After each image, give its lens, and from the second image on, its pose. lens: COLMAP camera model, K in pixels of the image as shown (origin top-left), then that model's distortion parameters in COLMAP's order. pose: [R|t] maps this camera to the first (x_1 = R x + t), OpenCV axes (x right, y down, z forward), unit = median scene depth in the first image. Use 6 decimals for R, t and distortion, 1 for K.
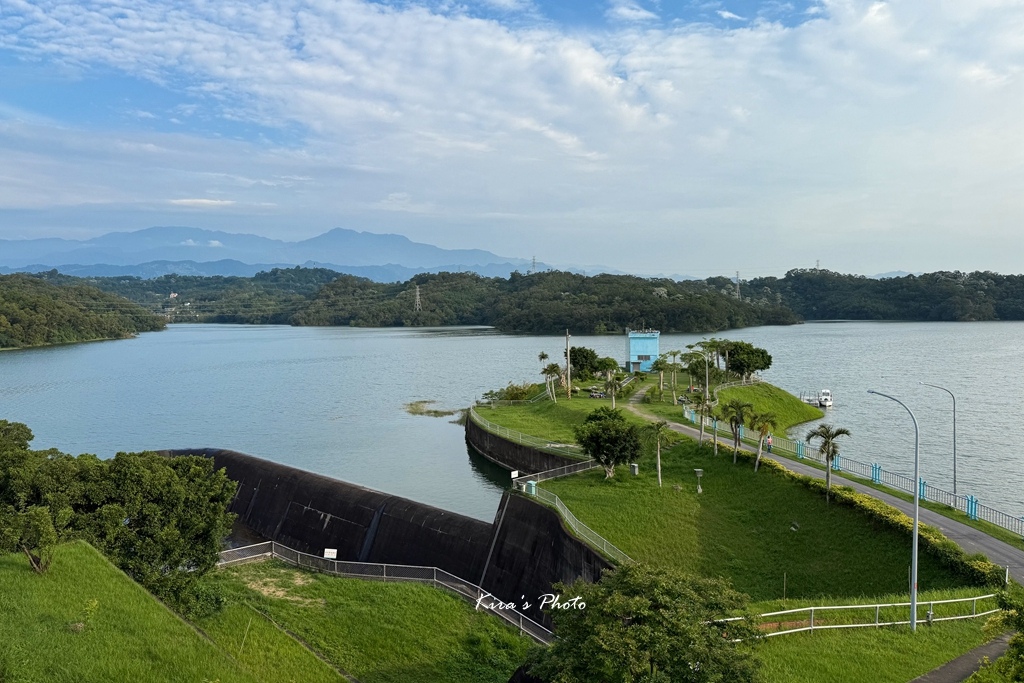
lens RADIAL K [[718.7, 0, 523.2], [0, 718.7, 334.4], [0, 0, 1]] dist [0.080397, -0.137289]
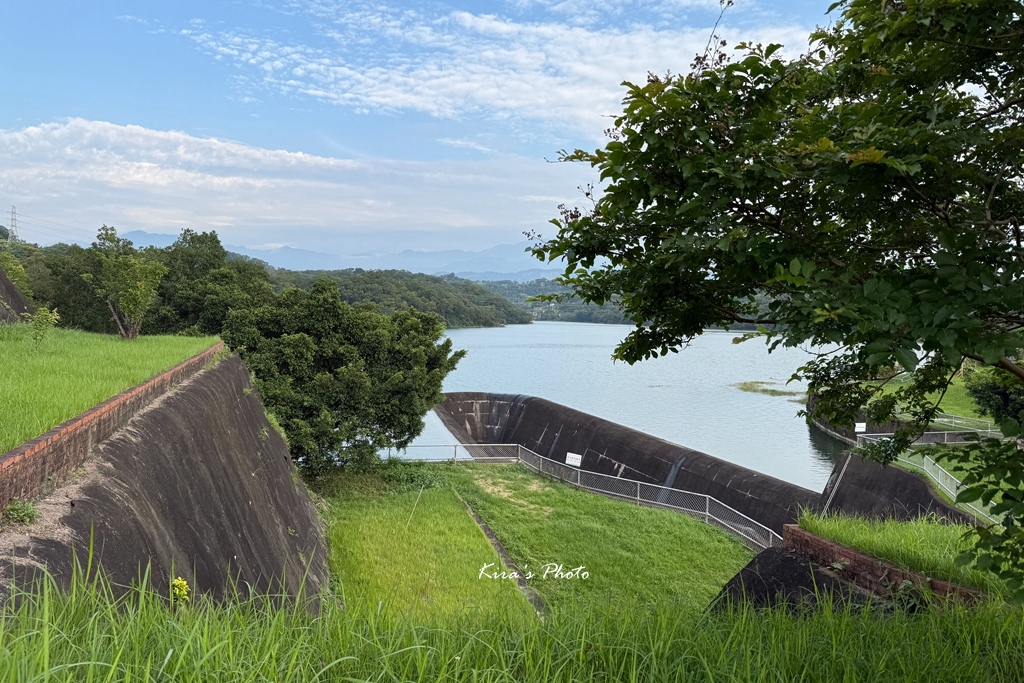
lens RADIAL K [[718.1, 0, 512.0], [0, 718.1, 341.5], [0, 0, 1]] dist [0.106848, -0.130866]
pose [[0.879981, 0.046798, -0.472699, 0.010249], [-0.048295, 0.998793, 0.008976, 0.054089], [0.472548, 0.014930, 0.881178, 0.091418]]
